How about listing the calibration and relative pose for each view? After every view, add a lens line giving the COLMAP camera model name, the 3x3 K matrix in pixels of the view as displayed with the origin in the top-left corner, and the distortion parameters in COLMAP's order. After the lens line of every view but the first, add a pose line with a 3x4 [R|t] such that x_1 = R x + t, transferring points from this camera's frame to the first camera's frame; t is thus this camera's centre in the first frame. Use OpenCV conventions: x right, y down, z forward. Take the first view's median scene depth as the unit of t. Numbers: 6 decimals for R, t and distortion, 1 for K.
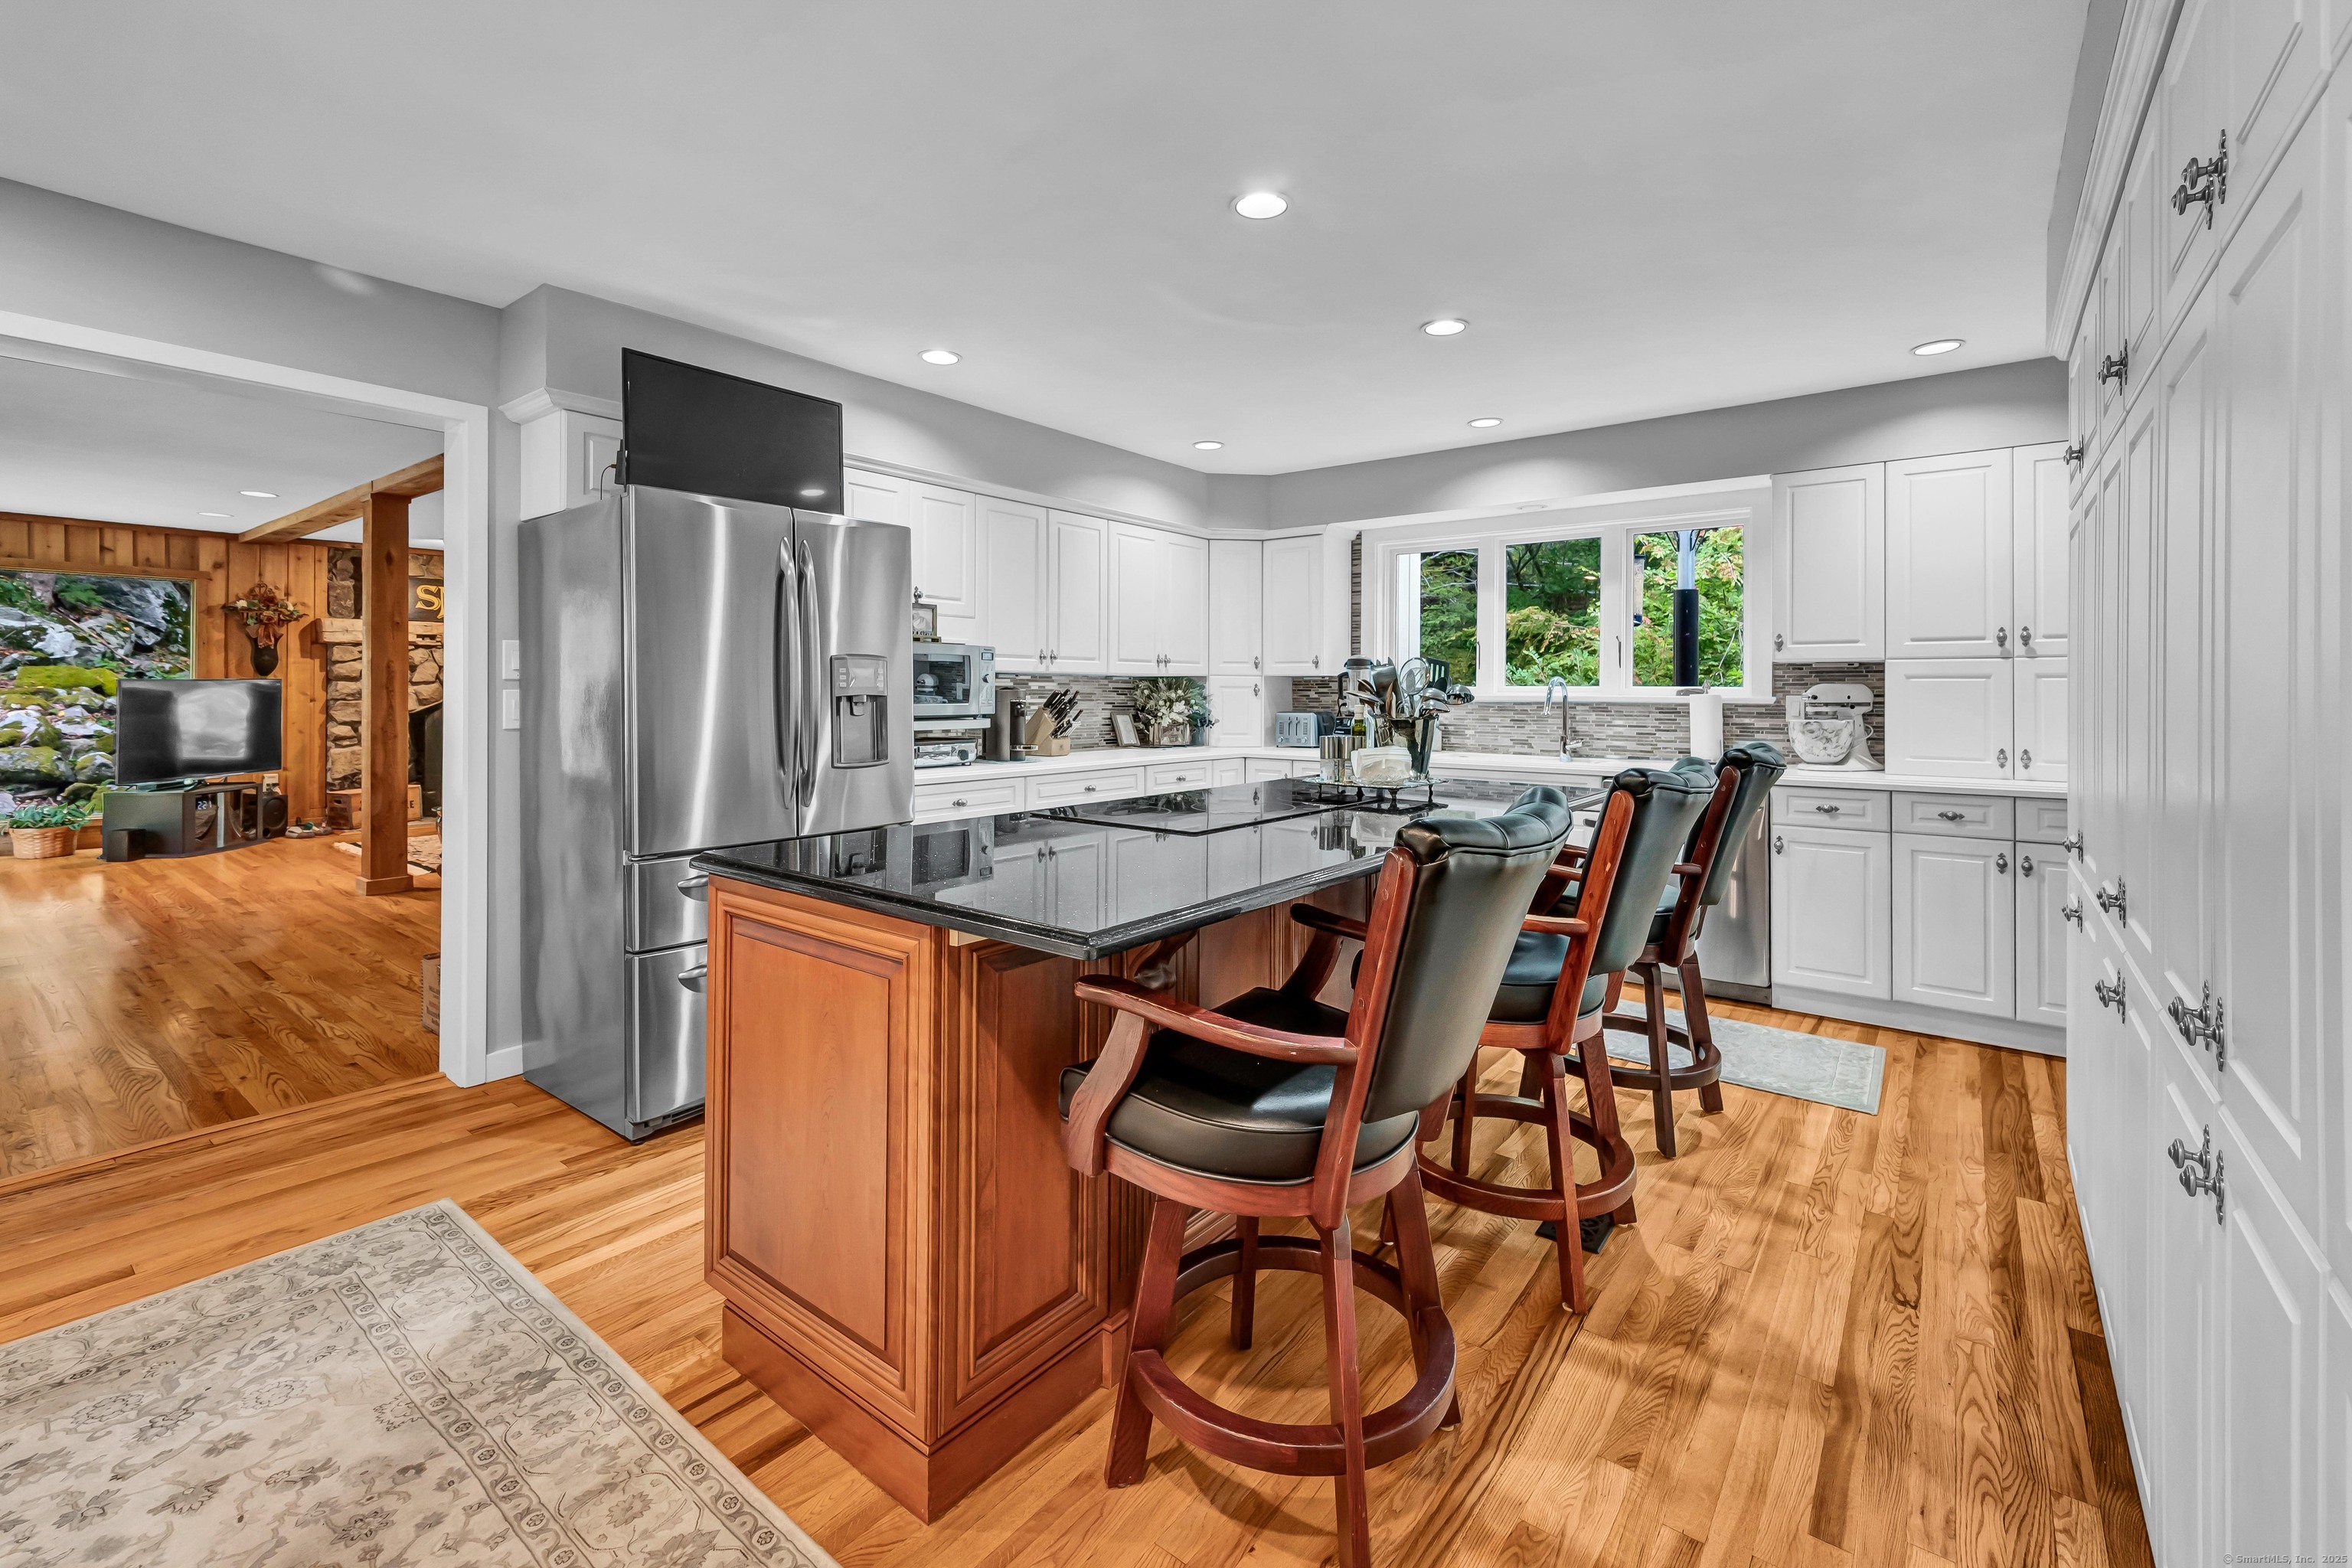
lens RADIAL K [[1005.3, 0, 1207.0], [0, 1005.3, 683.1], [0, 0, 1]] dist [0.001568, 0.000846]
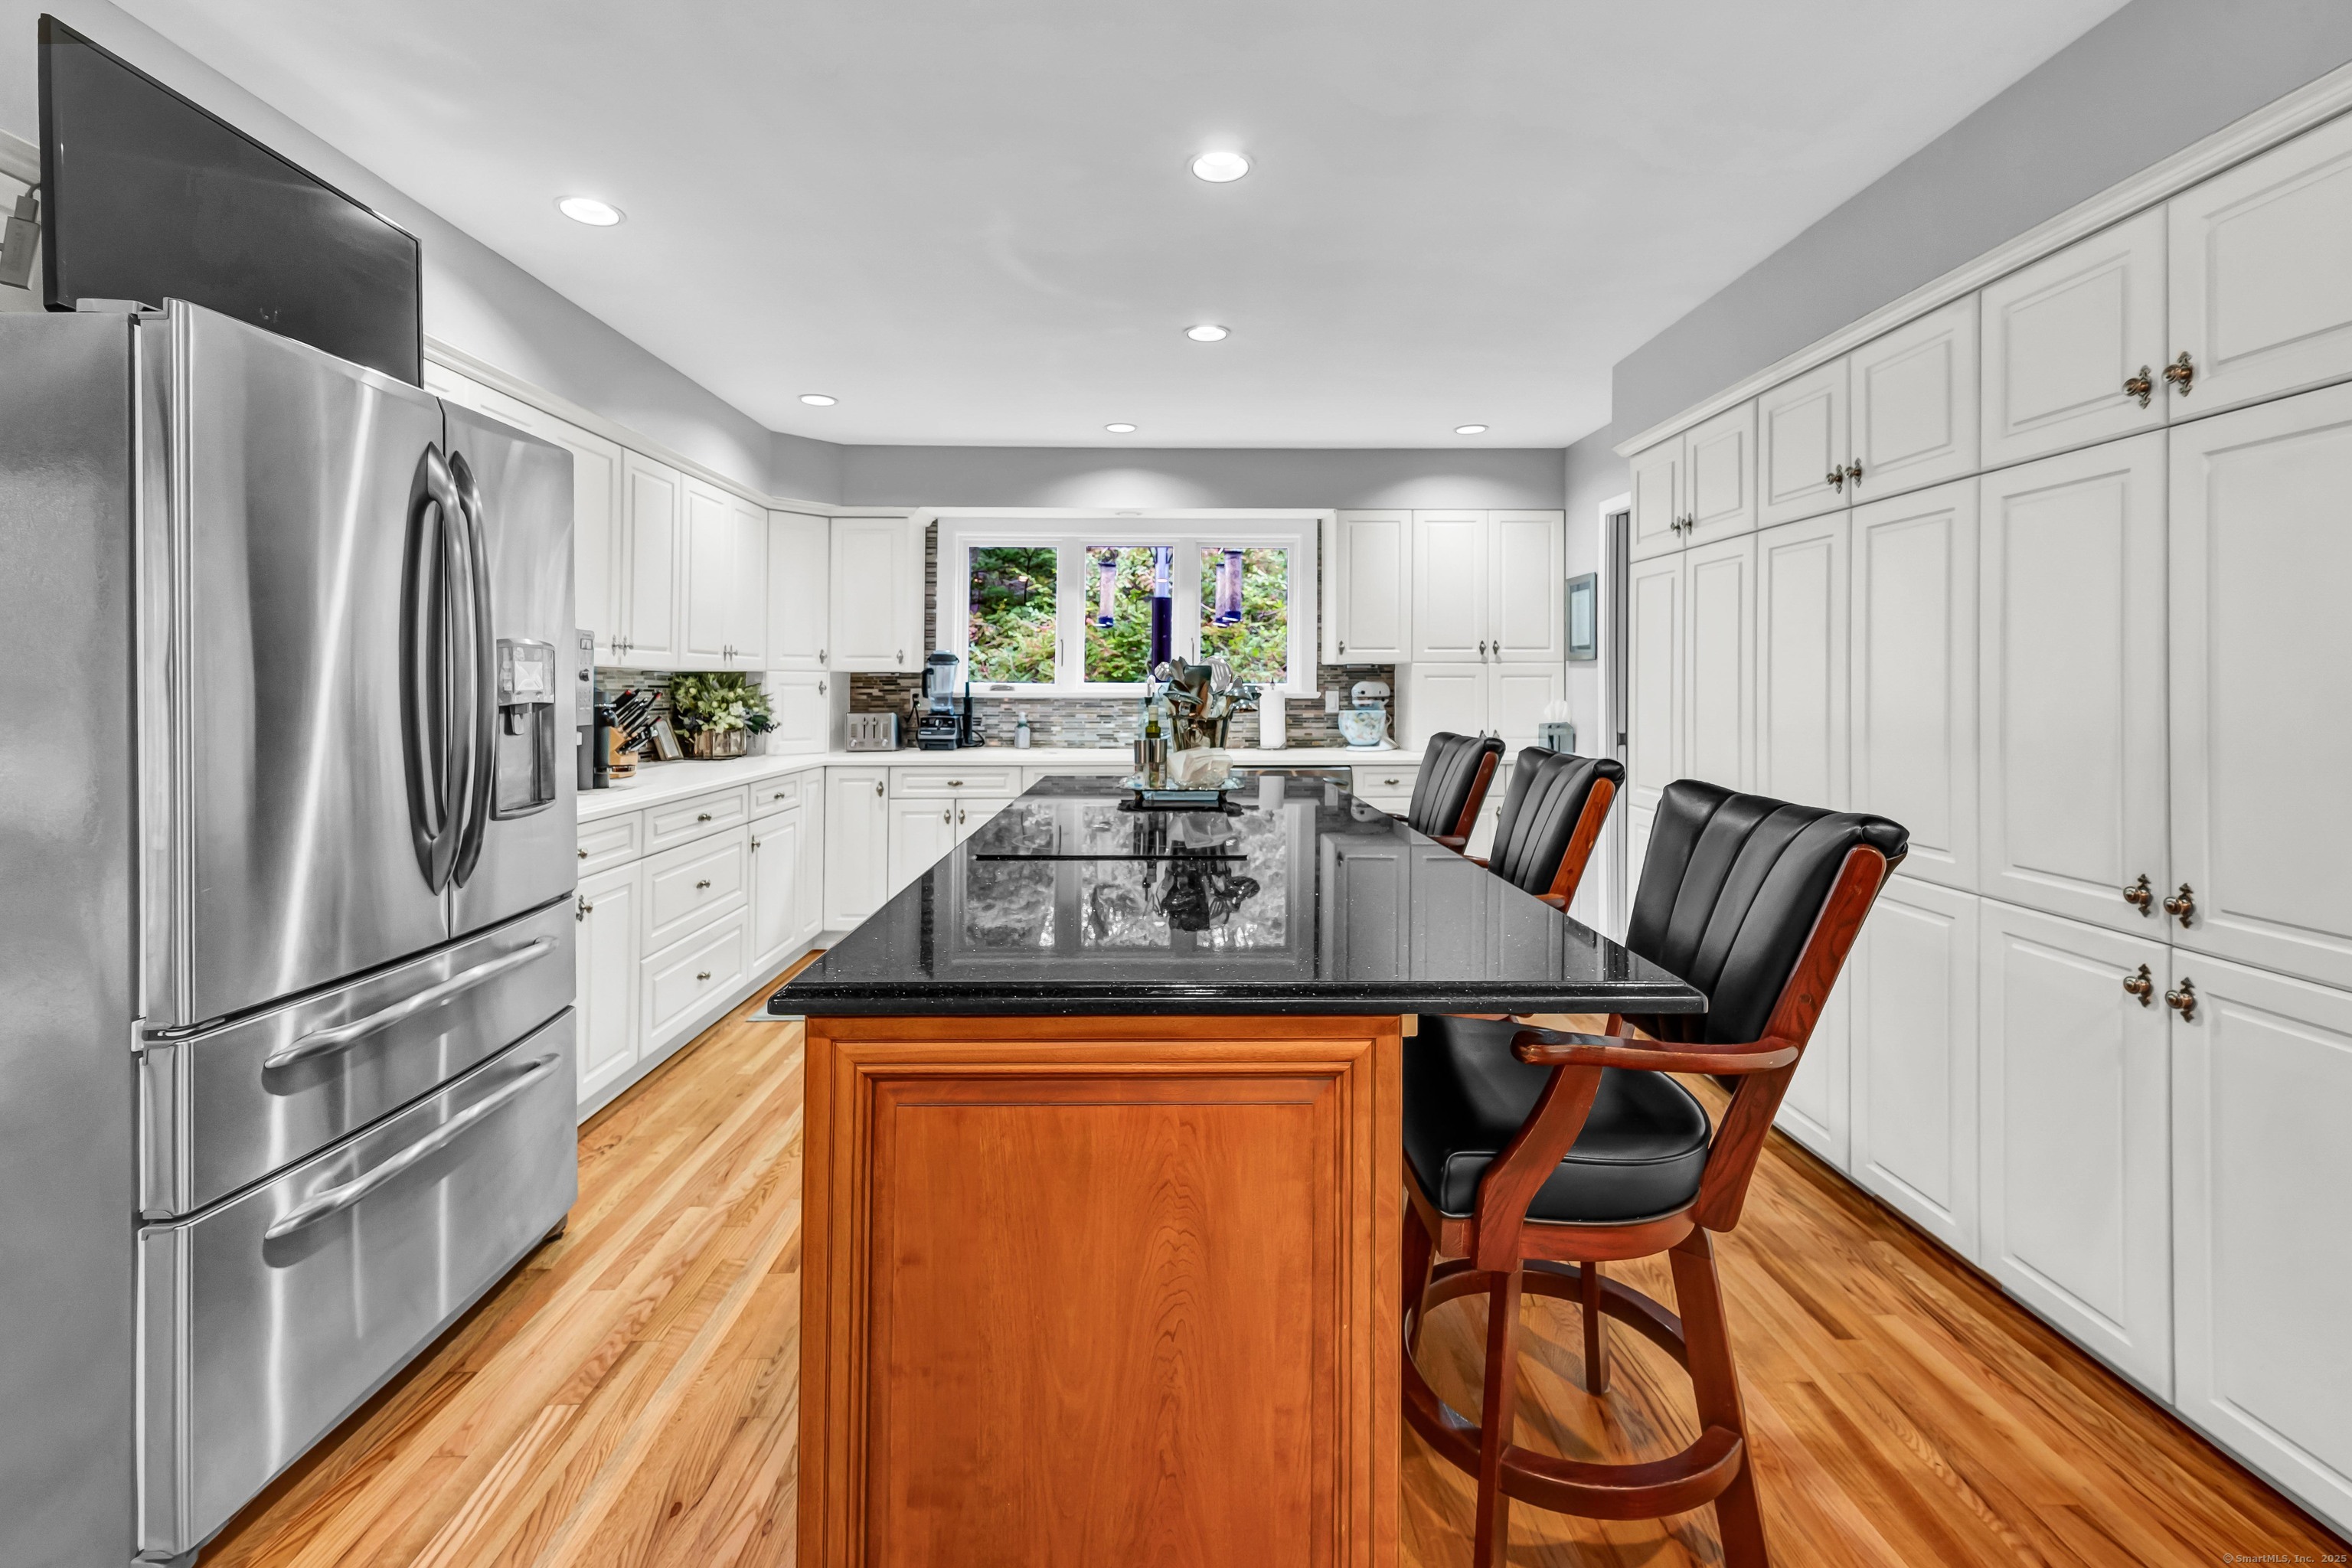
lens RADIAL K [[974.0, 0, 1188.1], [0, 974.0, 670.8], [0, 0, 1]] dist [0.001117, -0.000034]
pose [[0.784717, 0.006022, 0.619824, -0.259943], [-0.002391, 0.999975, -0.006689, -0.003335], [-0.619849, 0.003767, 0.784712, 0.160947]]
